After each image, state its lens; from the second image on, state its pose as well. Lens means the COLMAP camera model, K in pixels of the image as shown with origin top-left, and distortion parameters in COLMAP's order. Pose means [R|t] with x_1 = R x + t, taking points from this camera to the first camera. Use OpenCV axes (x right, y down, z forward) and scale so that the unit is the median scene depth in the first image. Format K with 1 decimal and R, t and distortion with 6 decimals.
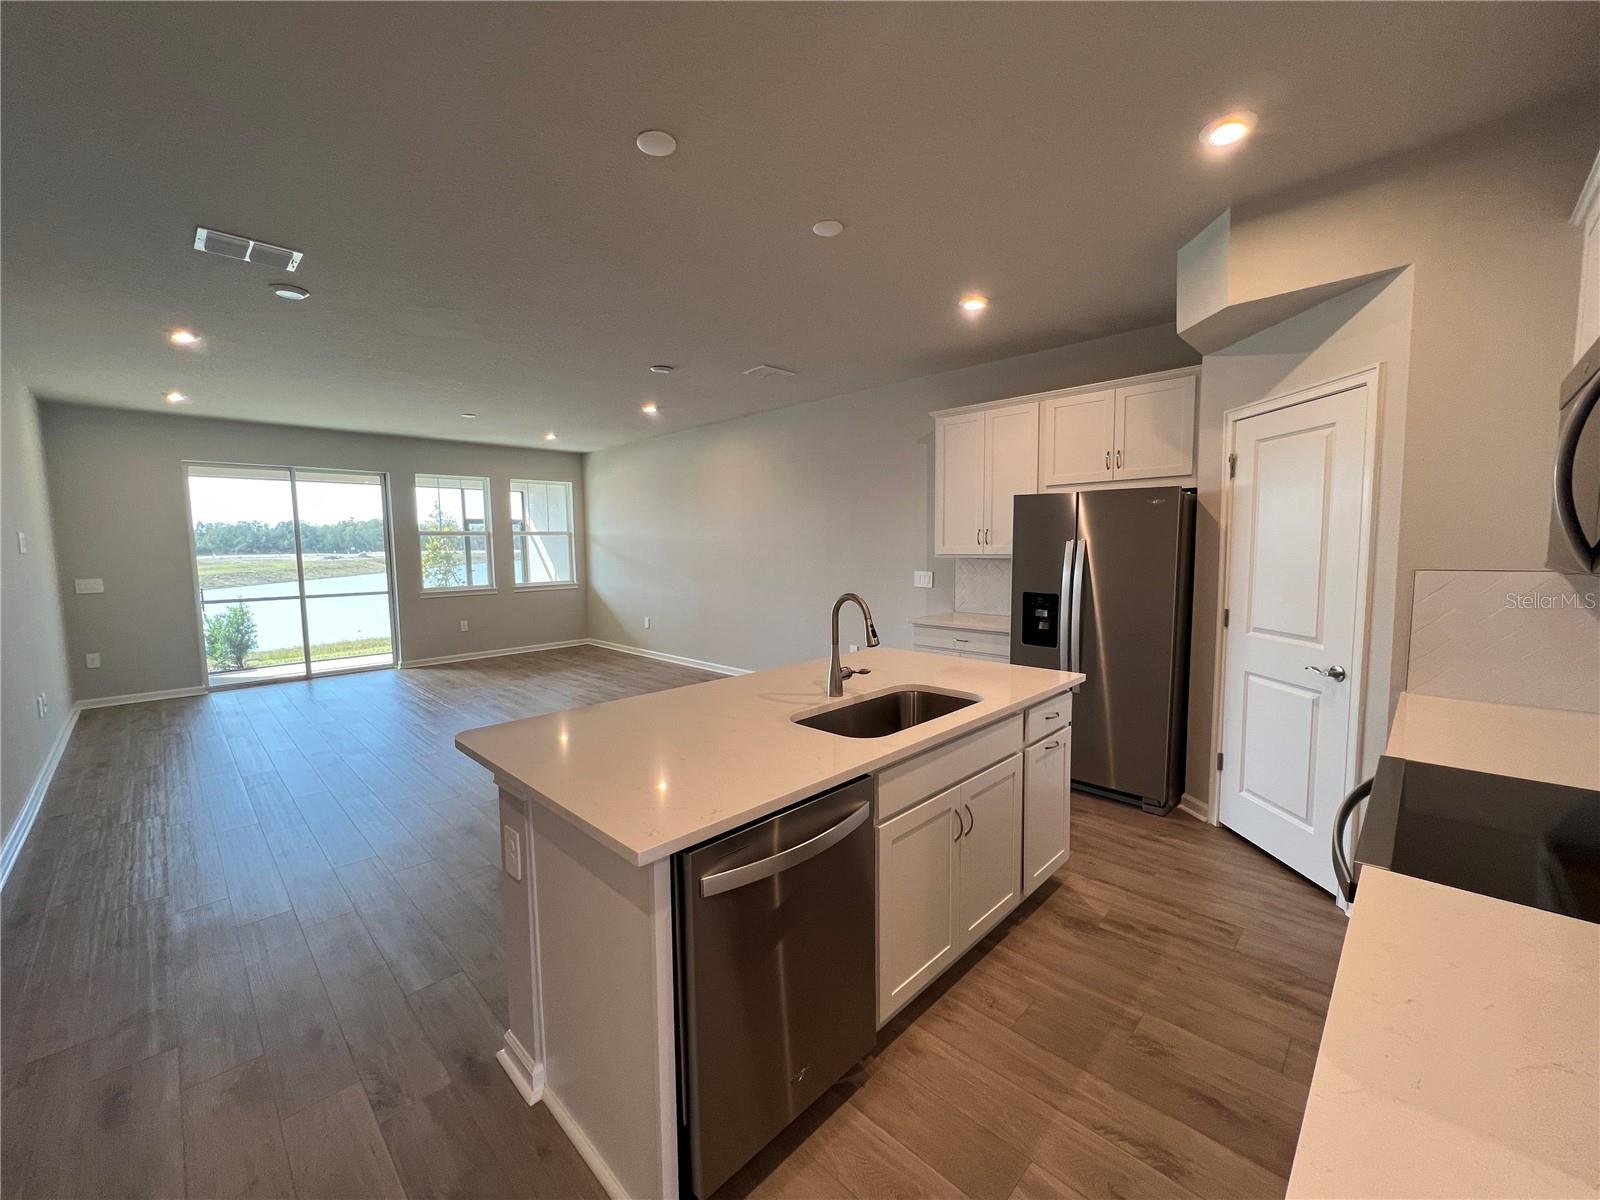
lens RADIAL K [[639.2, 0, 800.2], [0, 639.2, 599.5], [0, 0, 1]] dist [-0.002042, 0.000475]
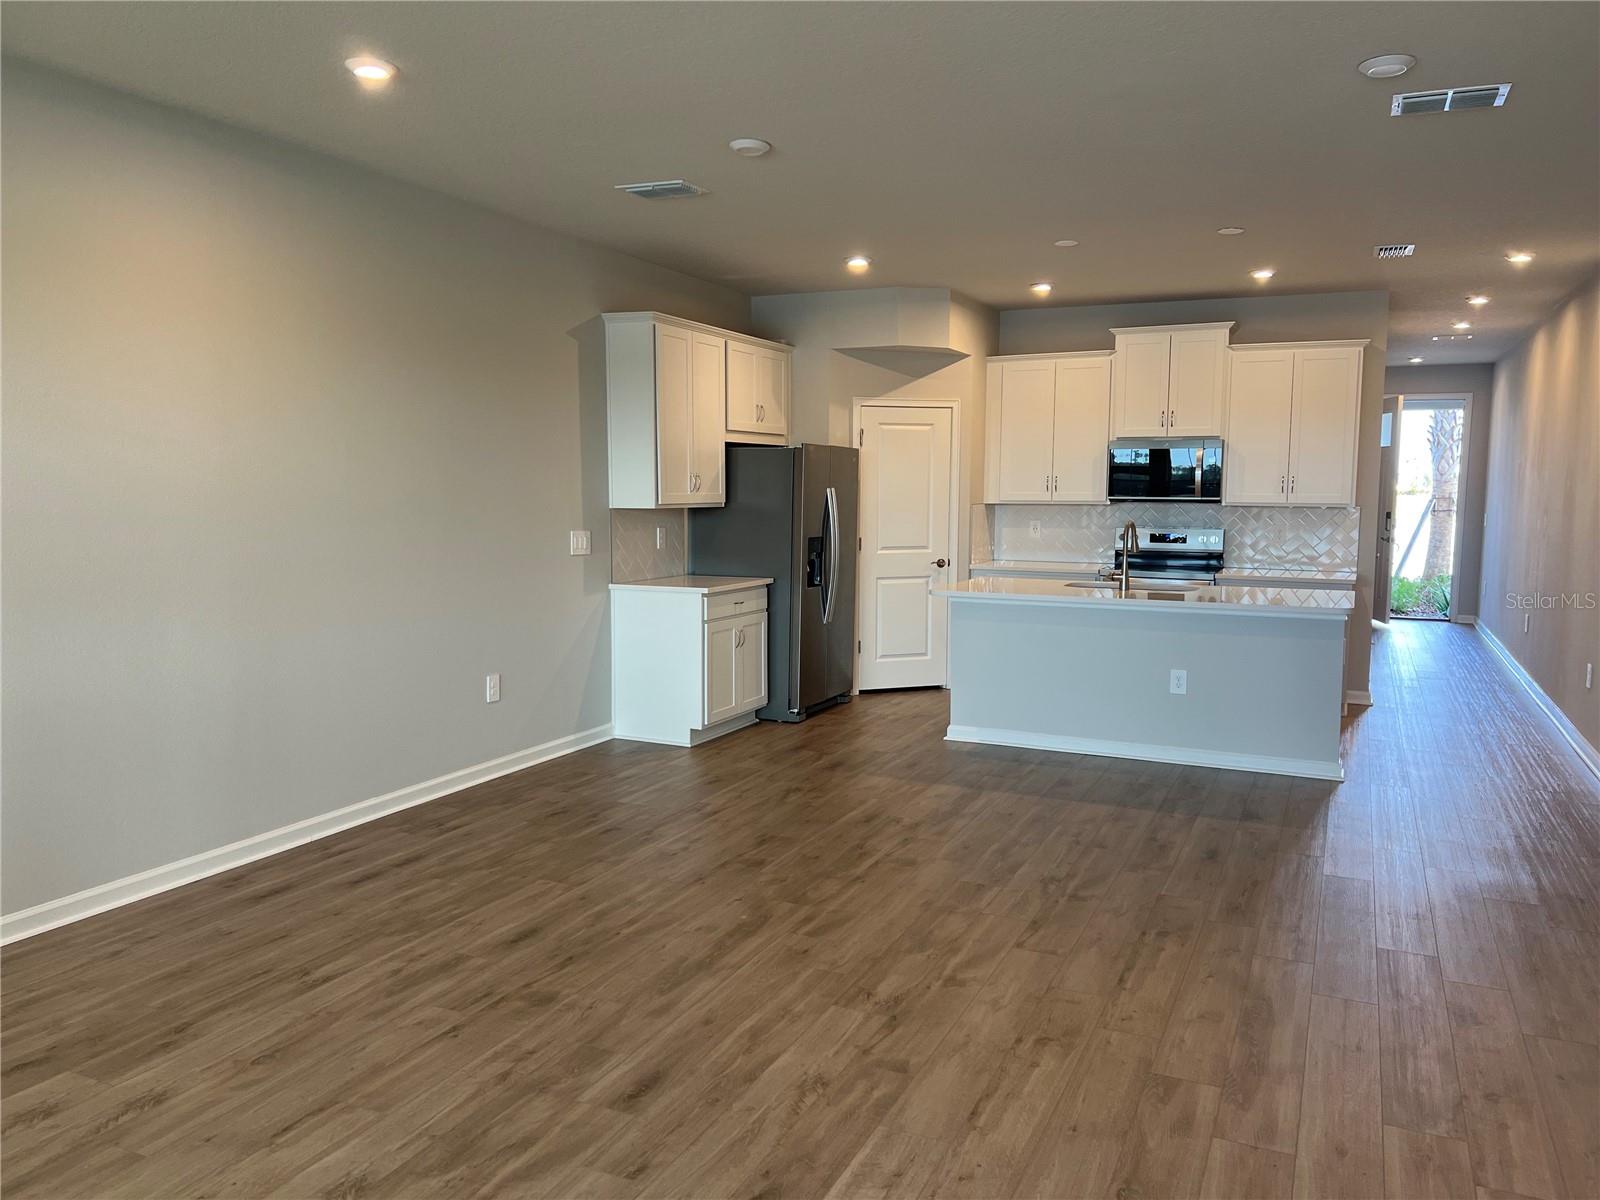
lens RADIAL K [[1199.9, 0, 800.0], [0, 1199.9, 600.0], [0, 0, 1]] dist [0.071038, -0.000512]
pose [[-0.341172, -0.084809, 0.936167, -1.222155], [0.077568, 0.989985, 0.117952, -0.117293], [-0.936795, 0.112858, -0.331176, 1.378160]]
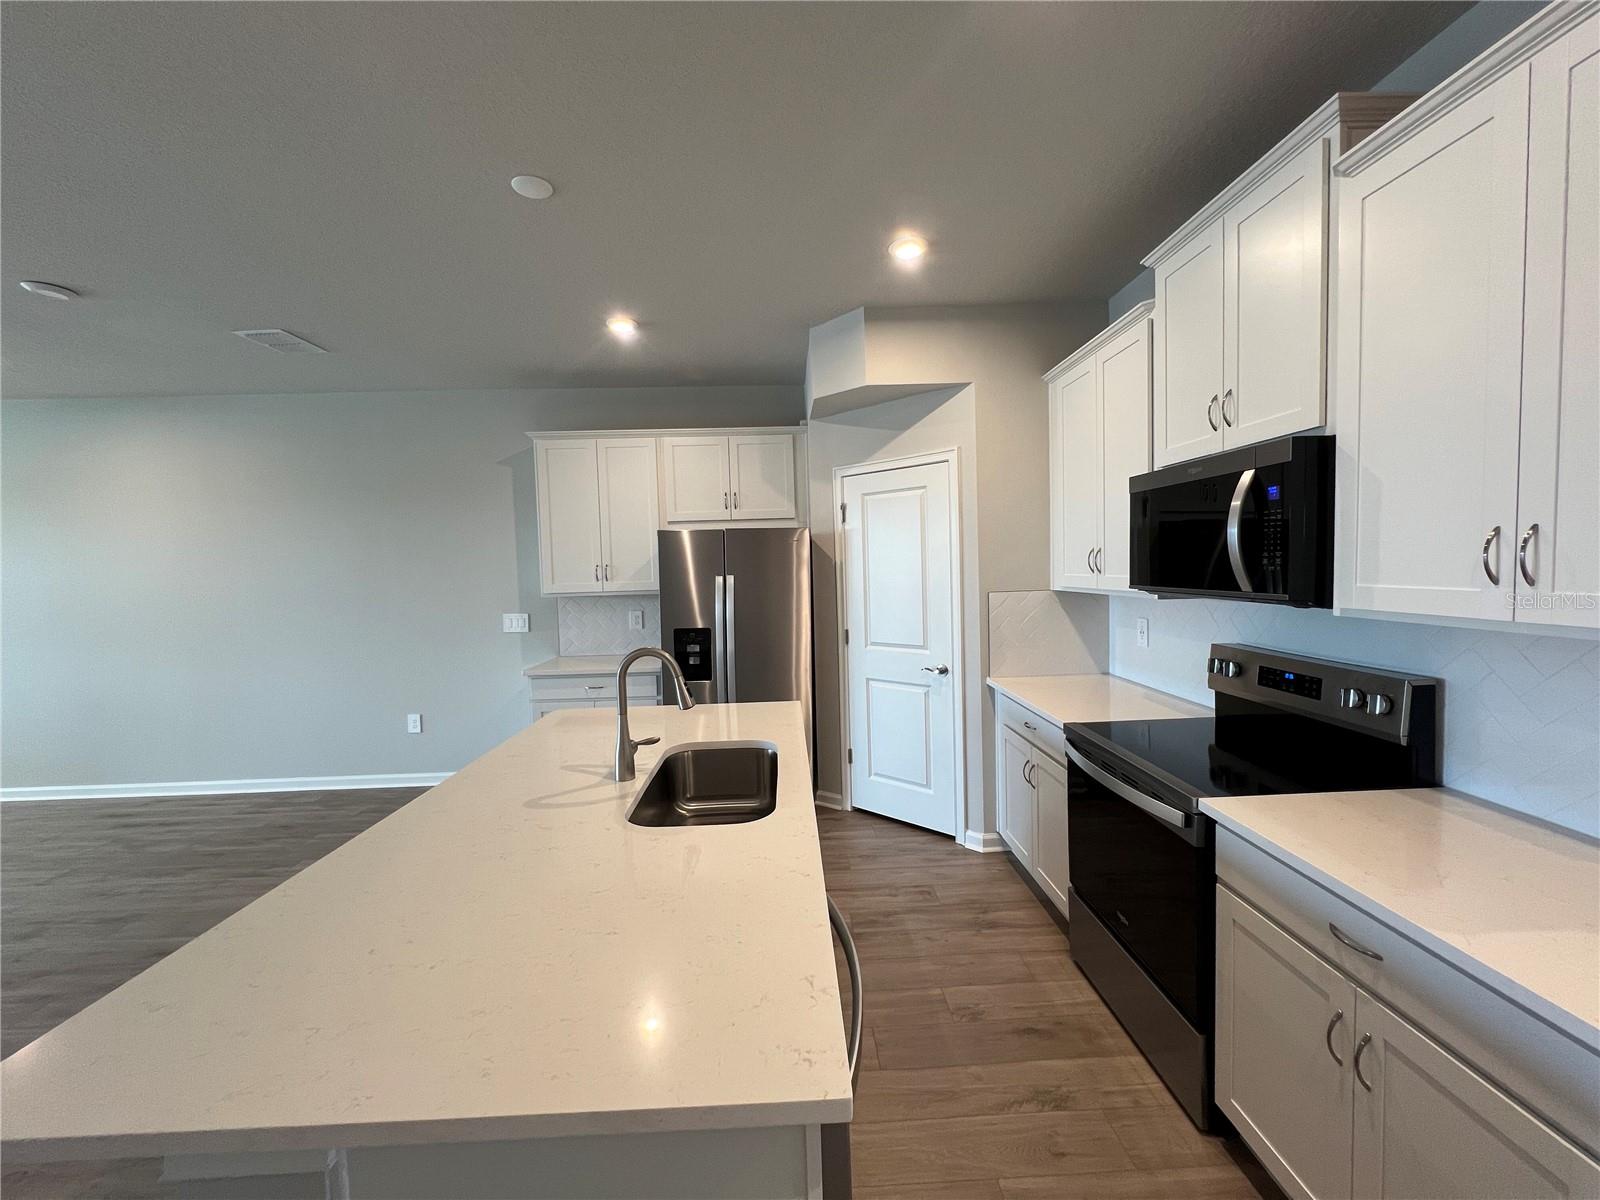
lens RADIAL K [[639.2, 0, 800.2], [0, 639.2, 599.5], [0, 0, 1]] dist [-0.002042, 0.000475]
pose [[0.692096, -0.046188, 0.720326, -0.182558], [0.082669, 0.996456, -0.015535, -0.020746], [-0.717056, 0.070301, 0.693461, 0.146356]]
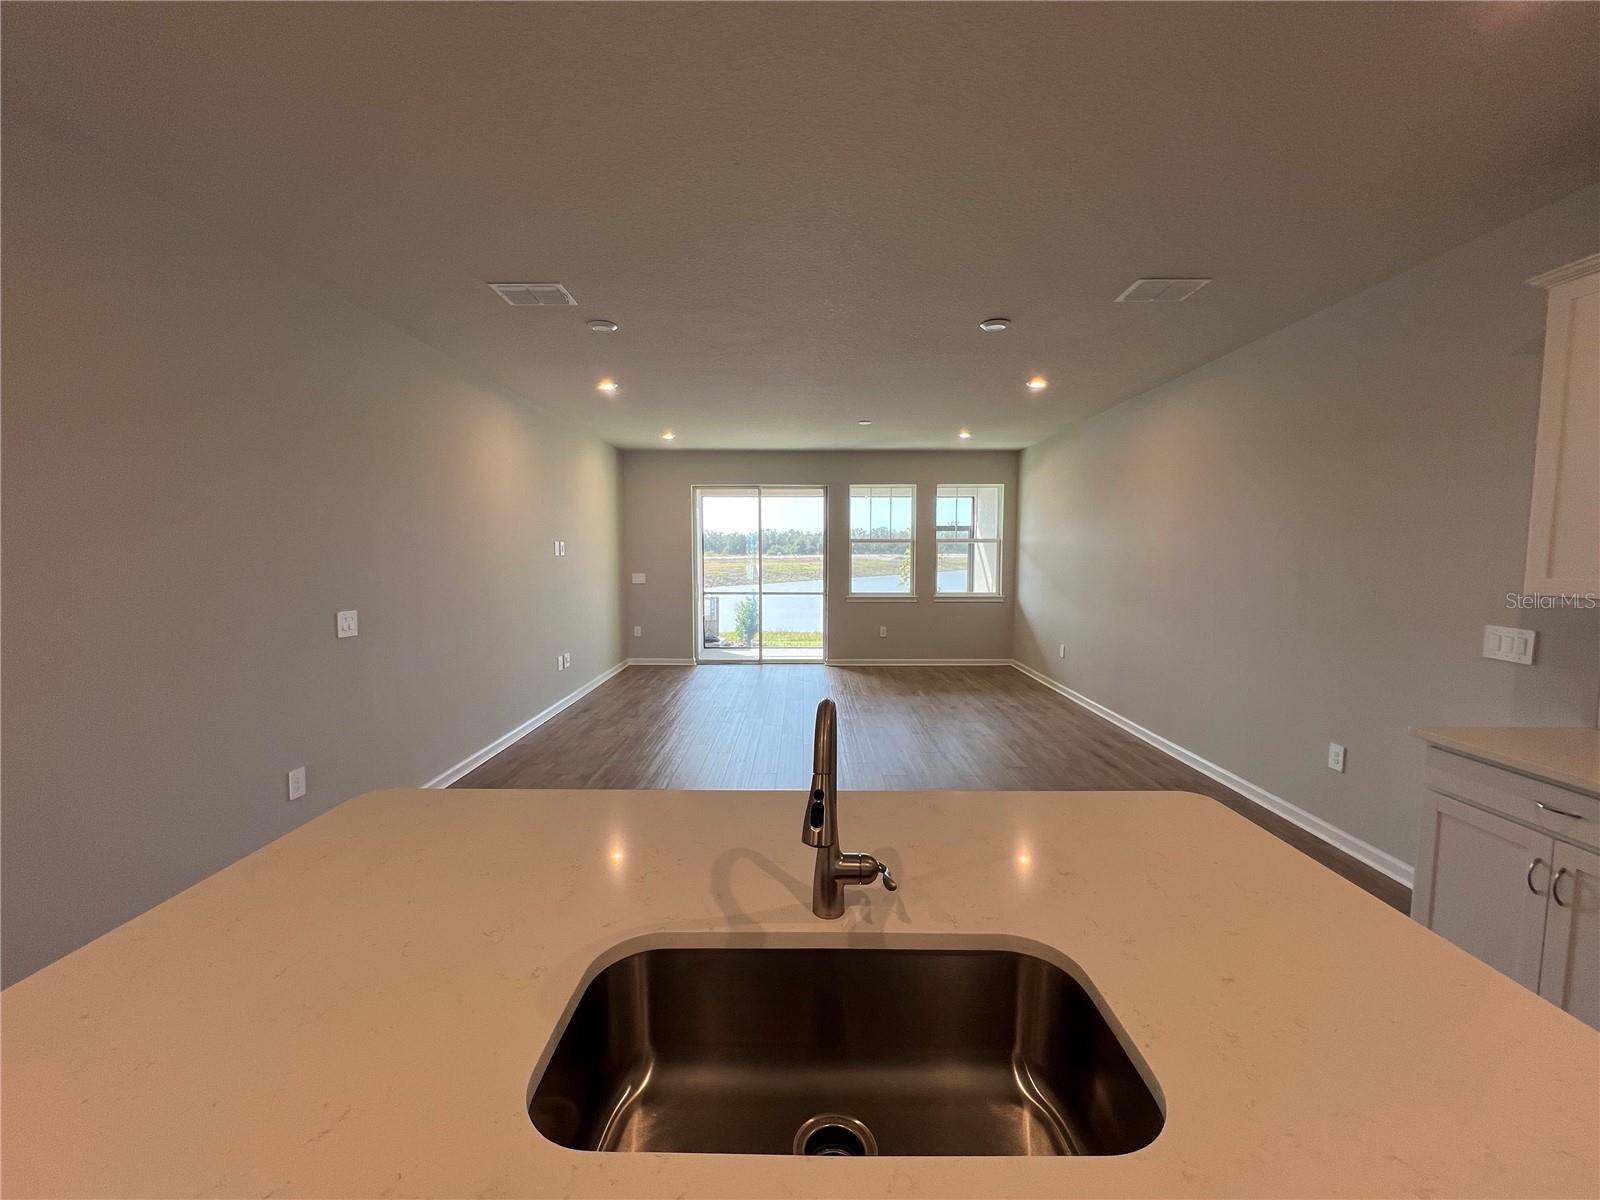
lens RADIAL K [[639.2, 0, 800.2], [0, 639.2, 599.5], [0, 0, 1]] dist [-0.002042, 0.000475]
pose [[0.699424, 0.068476, -0.711419, 0.182054], [-0.073869, 0.996995, 0.023340, -0.042342], [0.710879, 0.036228, 0.702381, 0.338154]]
